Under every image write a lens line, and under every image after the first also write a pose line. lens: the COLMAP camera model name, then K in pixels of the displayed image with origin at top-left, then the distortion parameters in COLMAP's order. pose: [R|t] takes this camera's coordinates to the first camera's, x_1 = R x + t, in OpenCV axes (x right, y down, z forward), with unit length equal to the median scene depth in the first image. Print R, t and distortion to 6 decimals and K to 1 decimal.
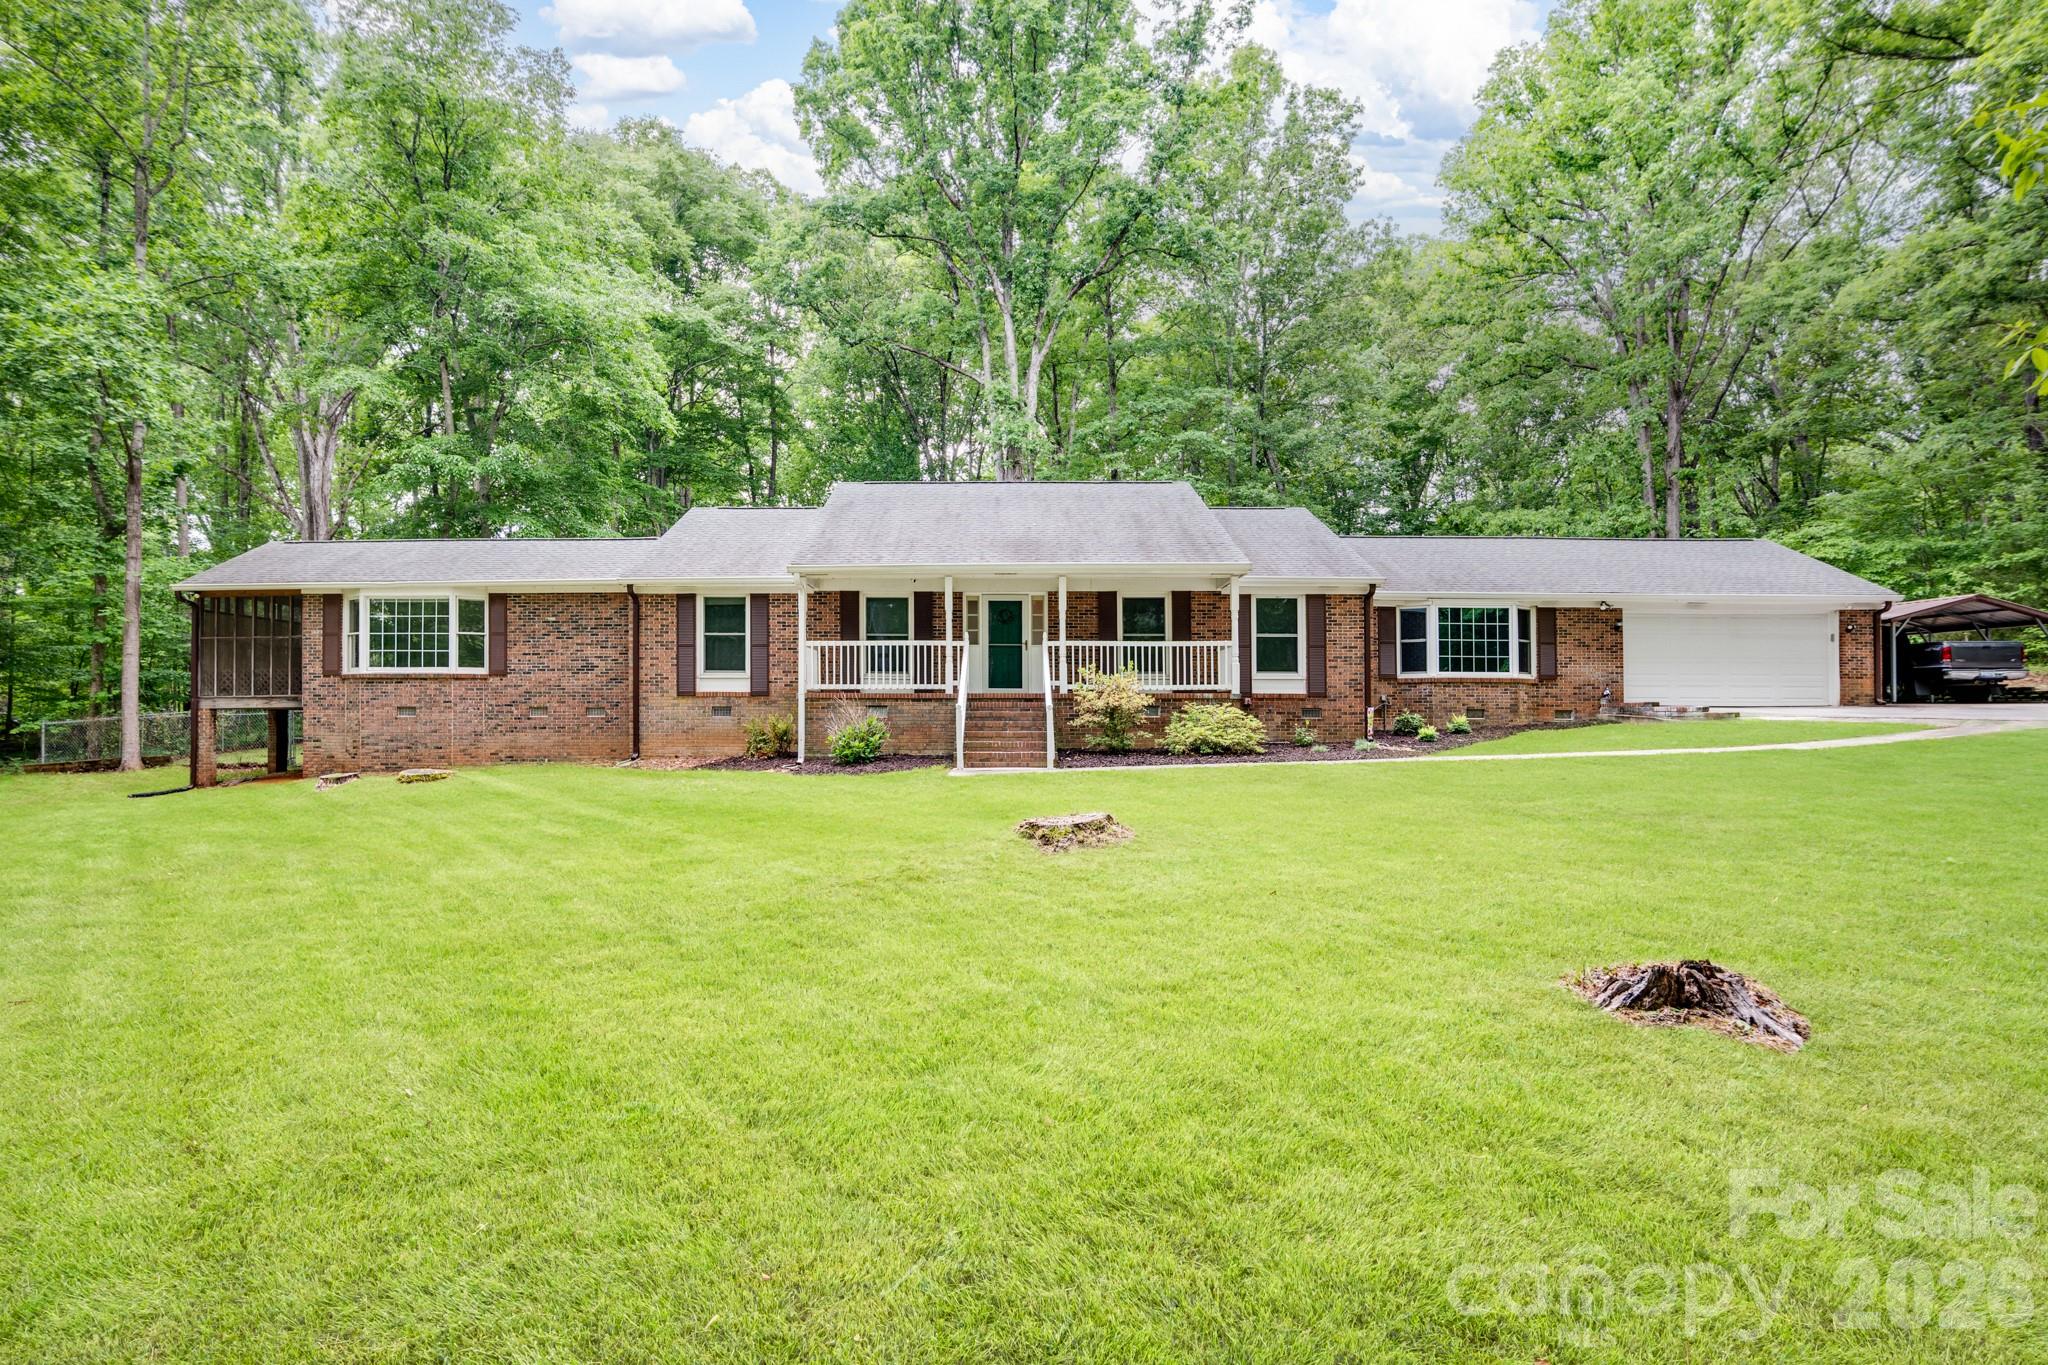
lens RADIAL K [[1082.3, 0, 1021.6], [0, 1082.3, 686.9], [0, 0, 1]] dist [0.004296, 0.000089]
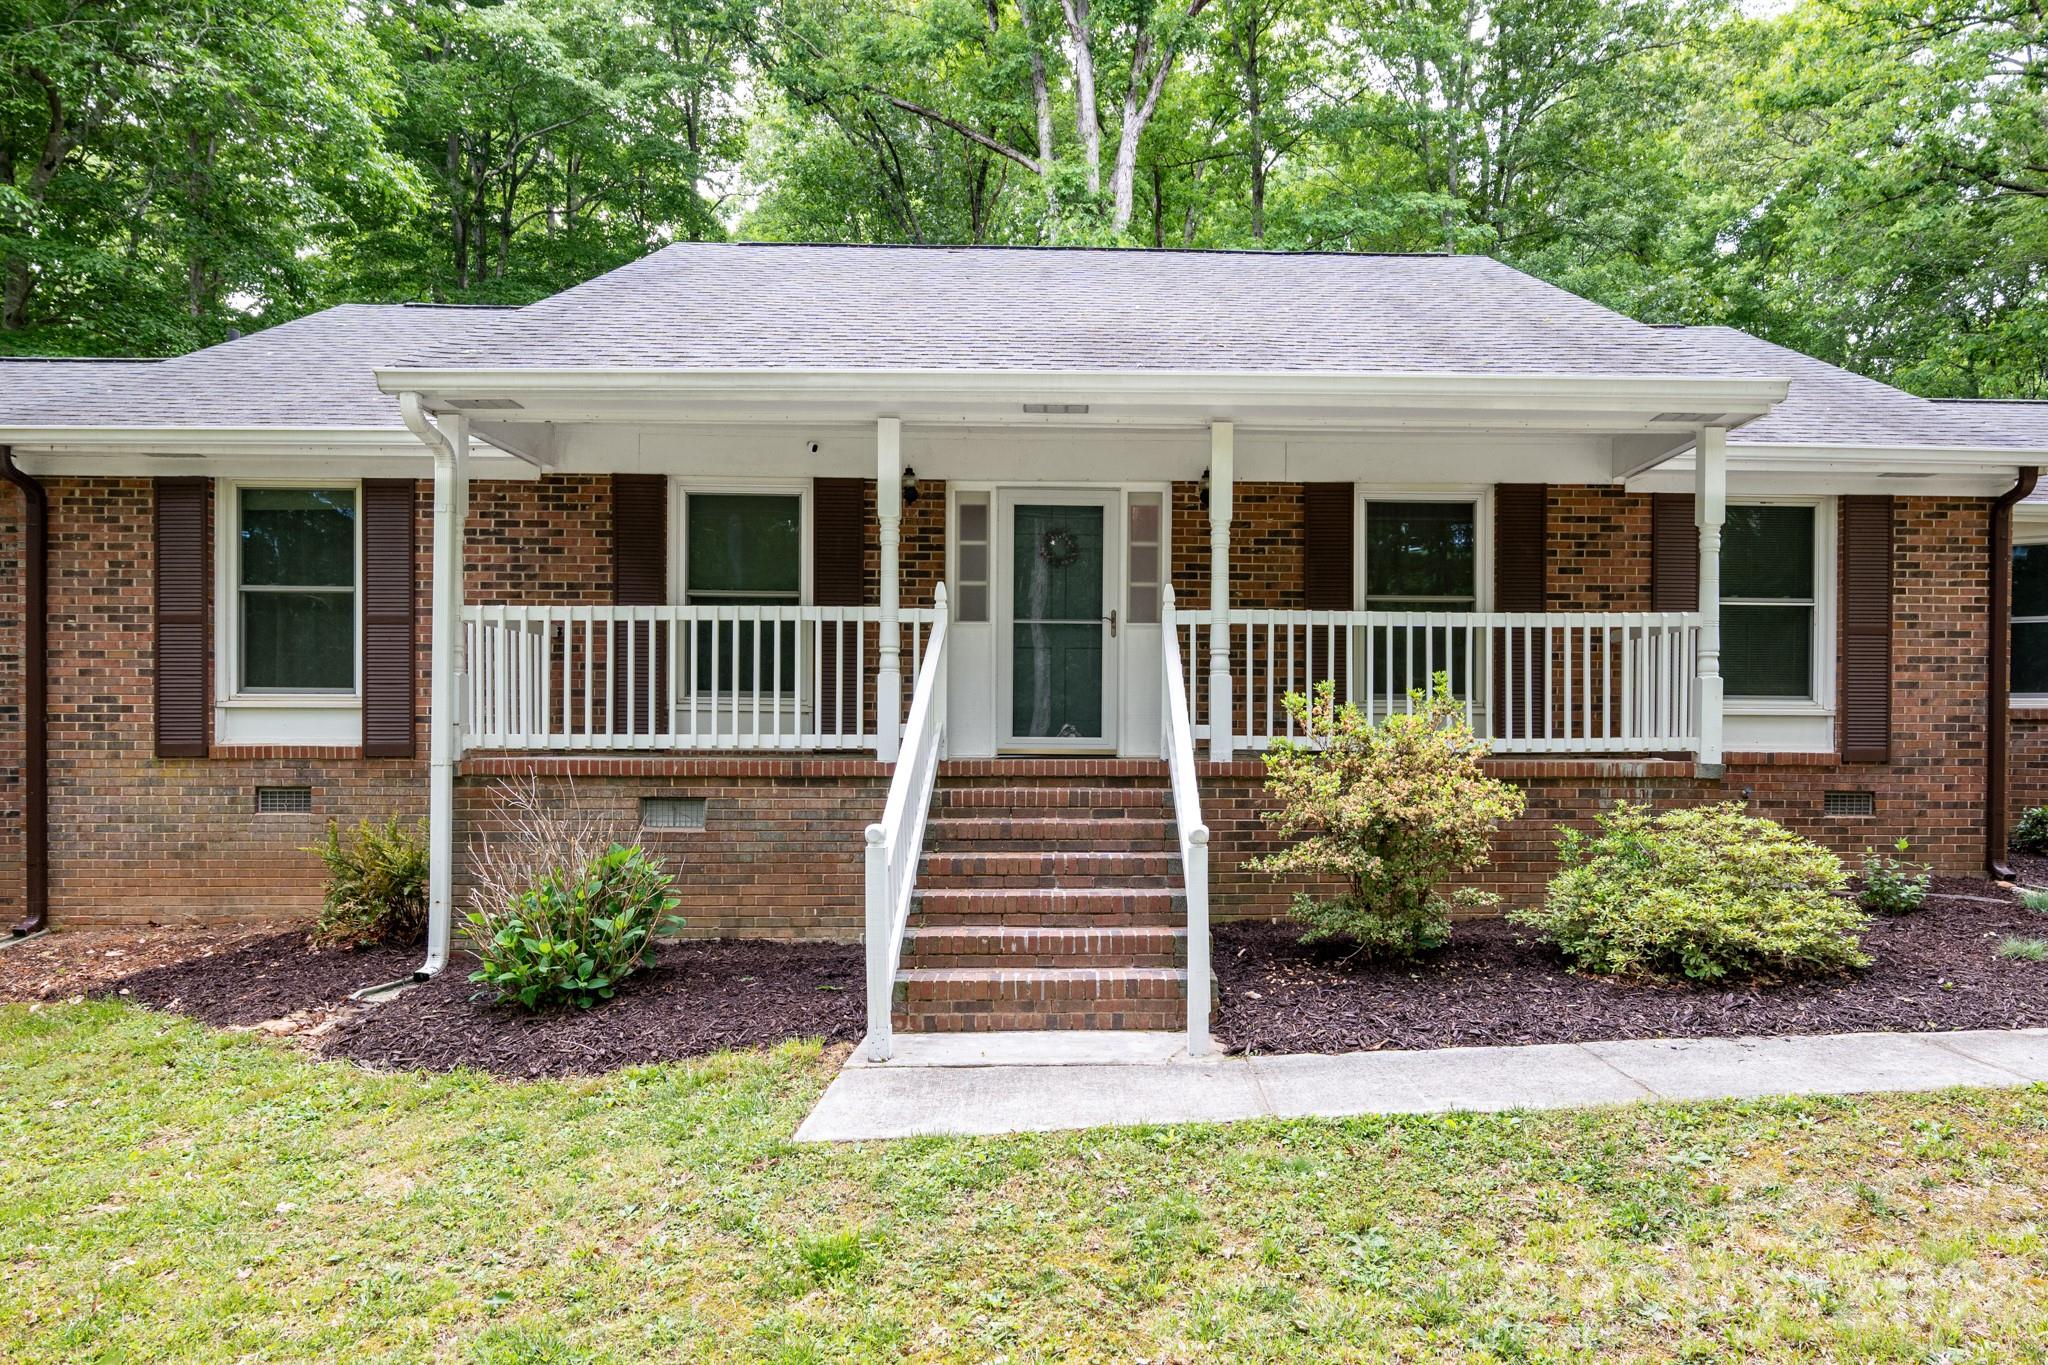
lens RADIAL K [[1182.5, 0, 1024.5], [0, 1182.5, 687.7], [0, 0, 1]] dist [-0.038690, -0.000959]
pose [[0.997817, 0.007979, -0.065549, 0.000197], [-0.007324, 0.999921, 0.010224, -0.020247], [0.065626, -0.009721, 0.997797, 0.599767]]
